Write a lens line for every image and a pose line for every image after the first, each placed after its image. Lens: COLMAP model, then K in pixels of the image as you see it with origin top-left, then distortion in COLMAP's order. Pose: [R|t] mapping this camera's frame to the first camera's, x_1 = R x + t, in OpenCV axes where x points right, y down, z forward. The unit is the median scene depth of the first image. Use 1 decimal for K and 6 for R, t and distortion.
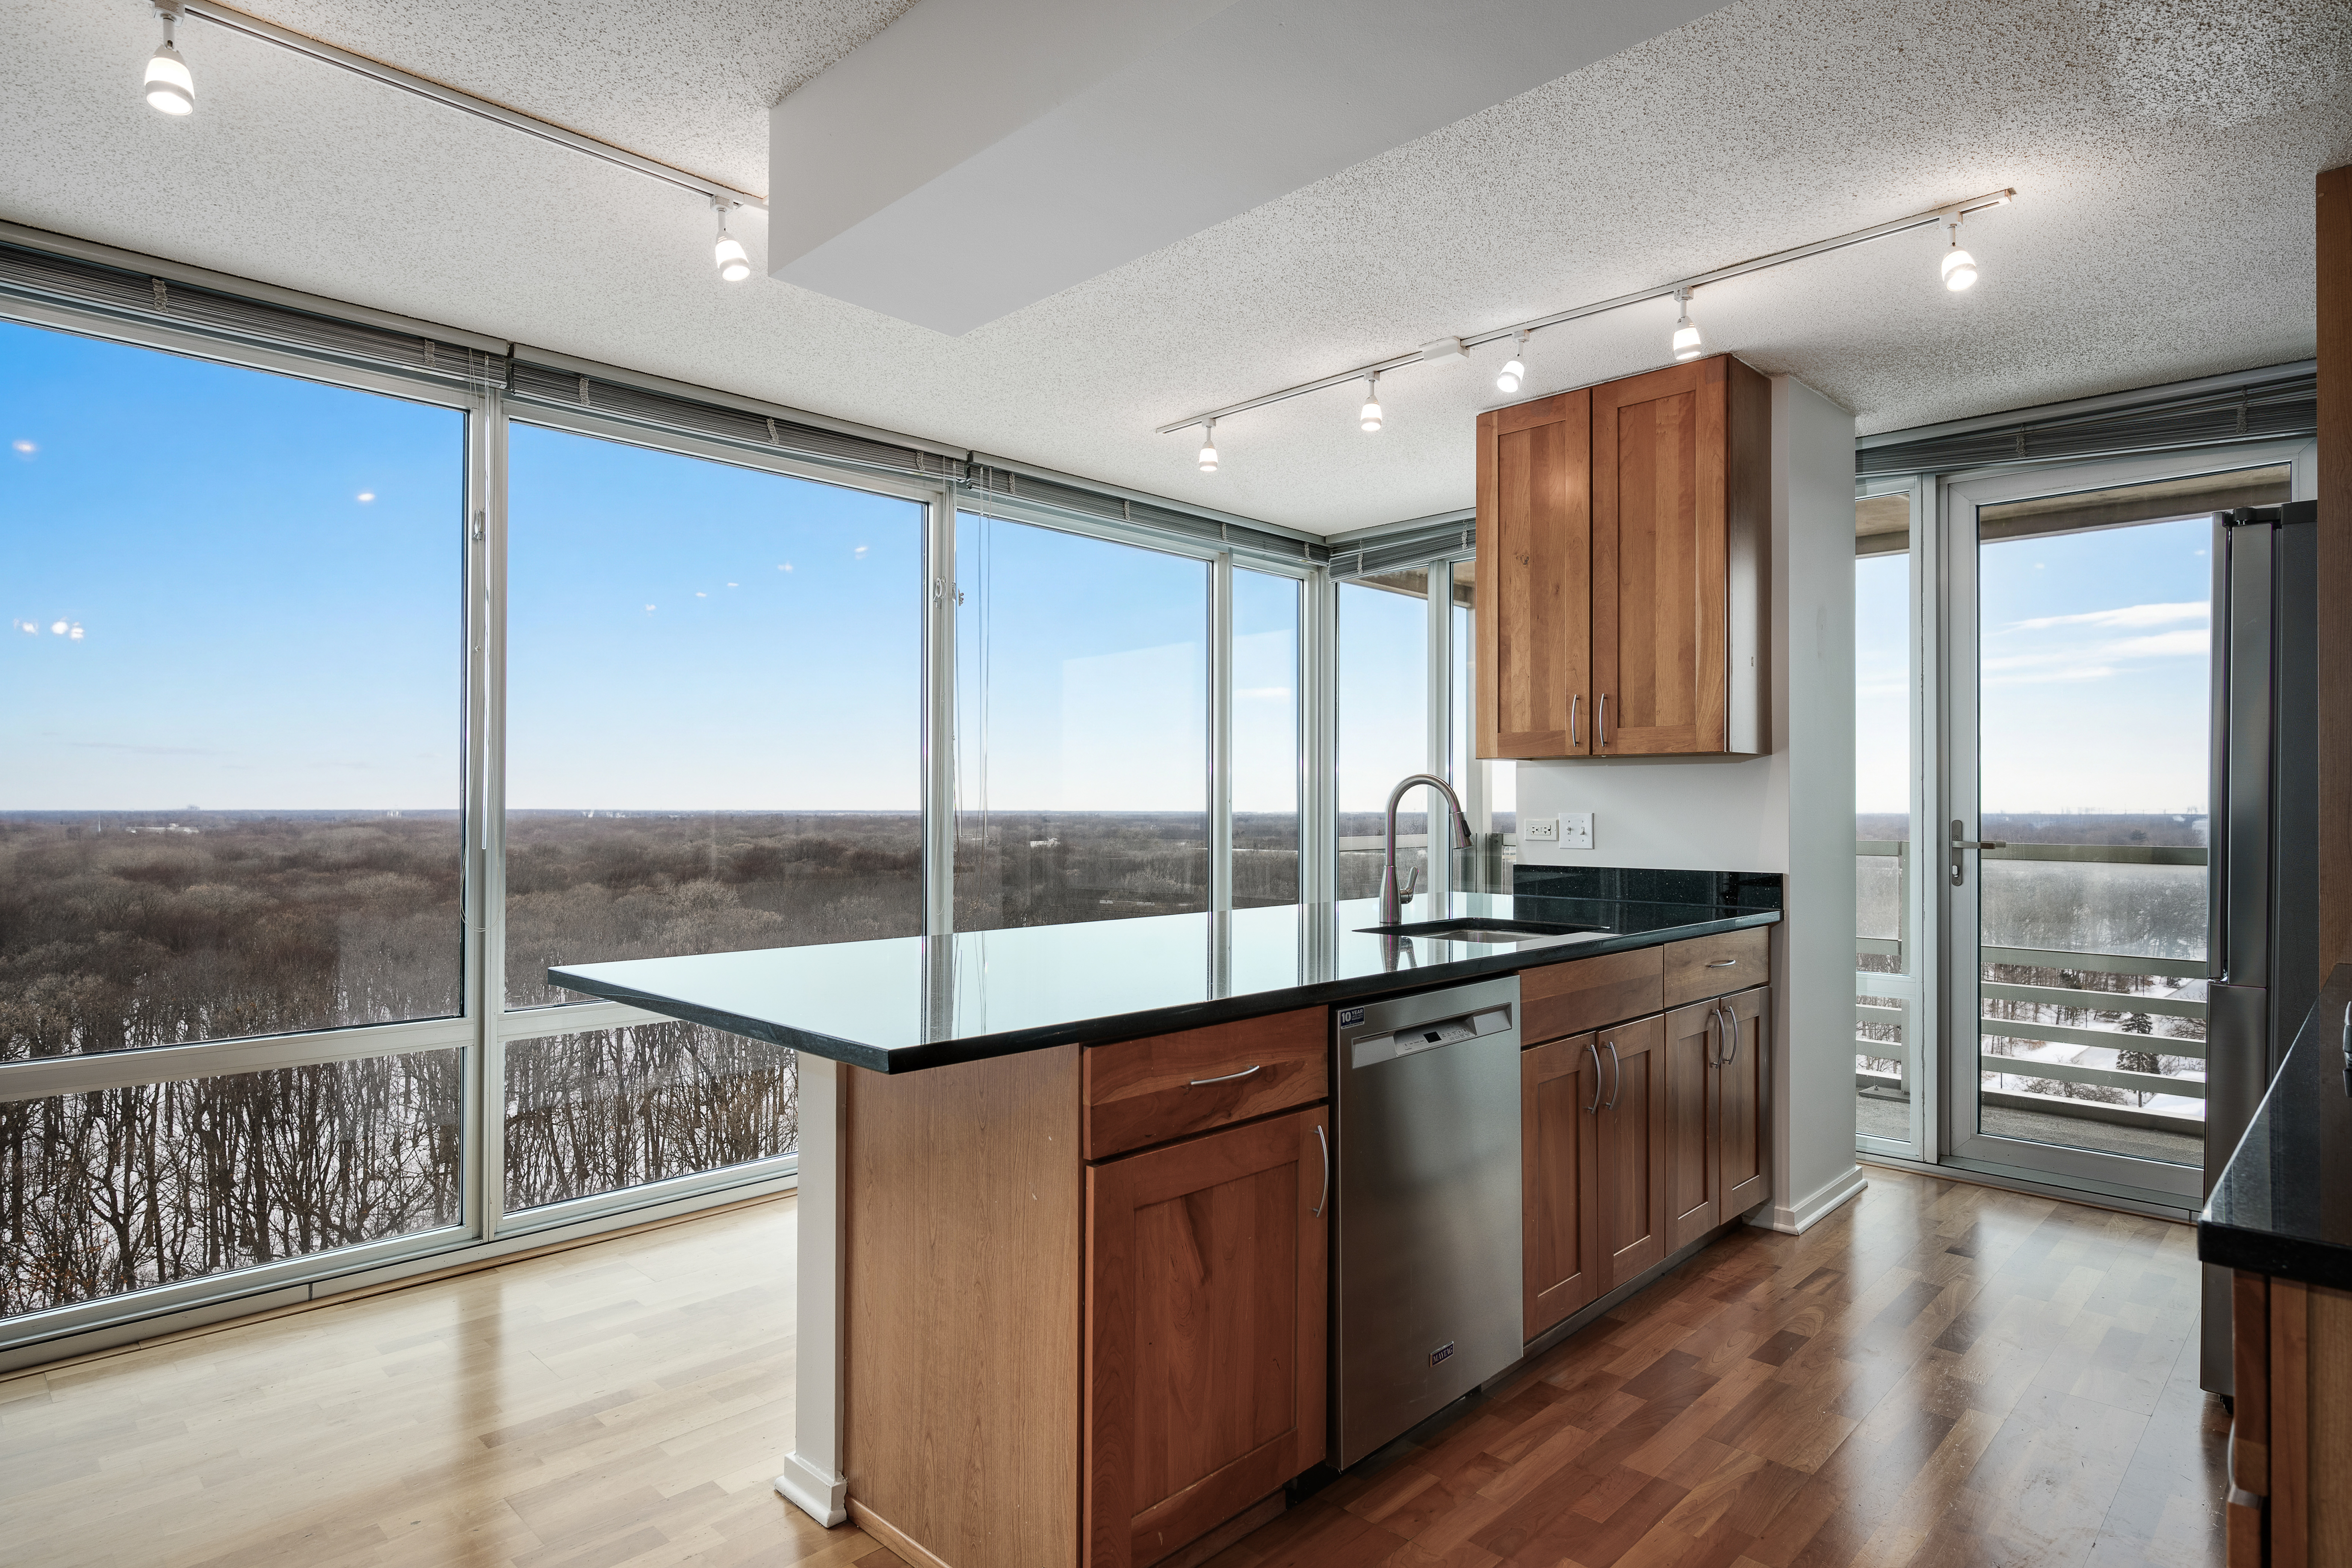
lens RADIAL K [[1270.0, 0, 1171.8], [0, 1270.0, 789.4], [0, 0, 1]] dist [-0.000282, -0.002018]
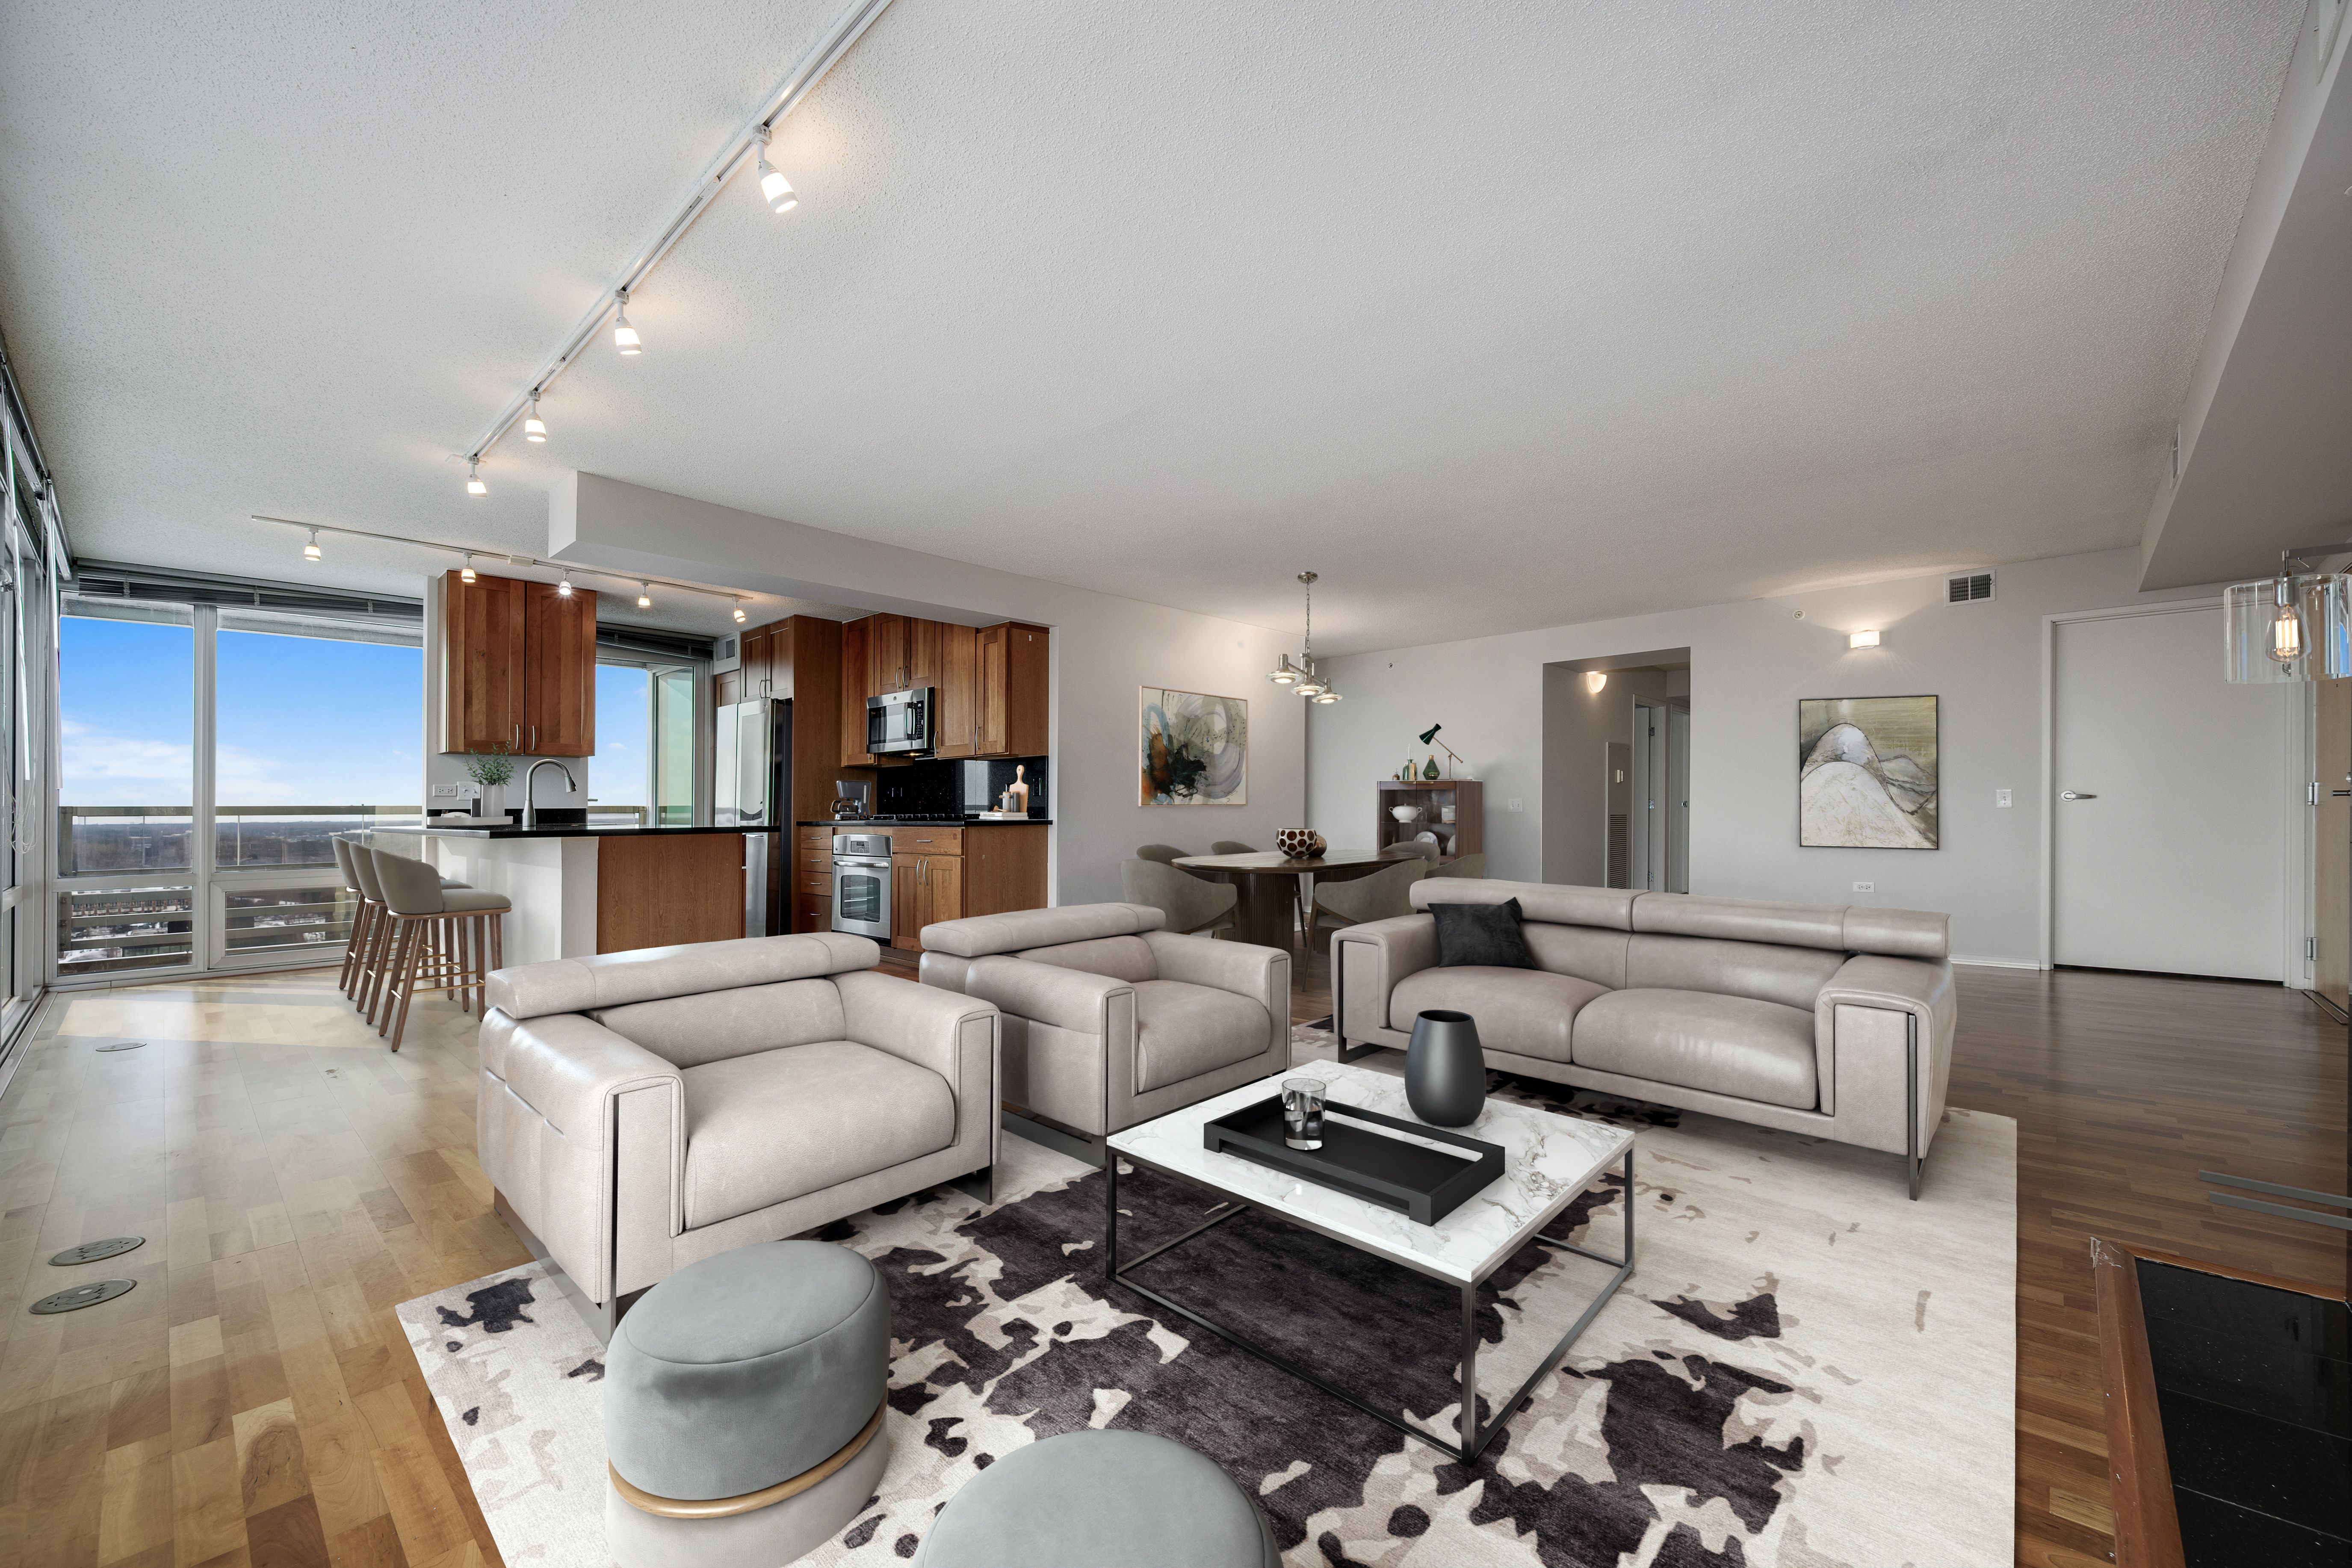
lens RADIAL K [[924.5, 0, 1190.9], [0, 924.5, 780.8], [0, 0, 1]] dist [0.000166, -0.000112]
pose [[-0.049232, 0.026633, 0.998432, -1.244721], [-0.000555, 0.999644, -0.026693, 0.057657], [-0.998787, -0.001869, -0.049199, -0.038974]]
